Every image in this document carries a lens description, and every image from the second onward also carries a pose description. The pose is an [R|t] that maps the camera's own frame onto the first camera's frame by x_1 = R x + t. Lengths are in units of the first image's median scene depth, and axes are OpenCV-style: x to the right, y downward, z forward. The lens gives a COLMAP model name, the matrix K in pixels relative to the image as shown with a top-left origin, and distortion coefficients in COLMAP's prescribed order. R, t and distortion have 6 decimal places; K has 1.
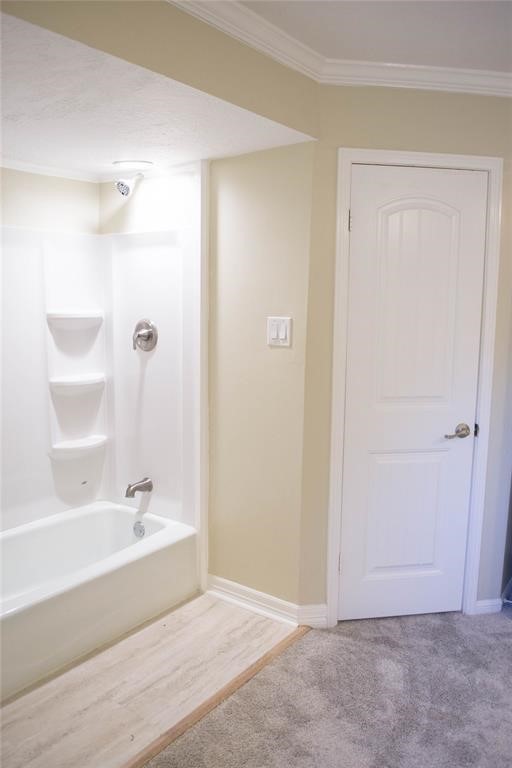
lens RADIAL K [[607.9, 0, 255.4], [0, 607.9, 383.1], [0, 0, 1]] dist [-0.087968, 0.018943]
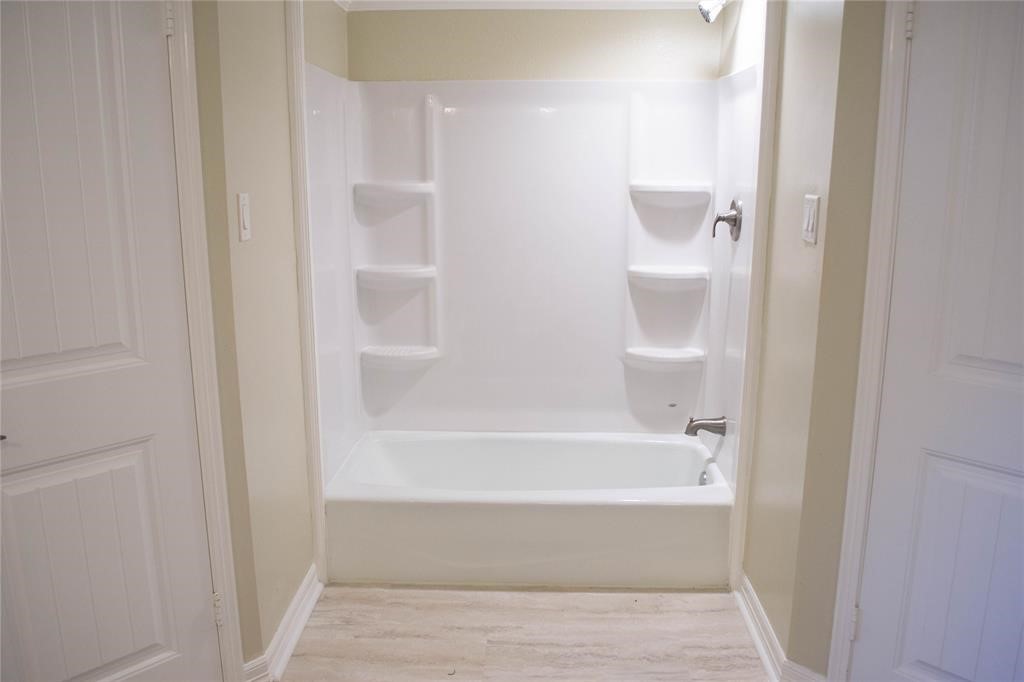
lens RADIAL K [[810.5, 0, 511.0], [0, 810.5, 341.9], [0, 0, 1]] dist [-0.087968, 0.018943]
pose [[0.558660, 0.165711, -0.812674, 0.471402], [-0.107713, 0.986035, 0.127015, -0.028276], [0.822373, 0.016577, 0.568707, 0.252227]]
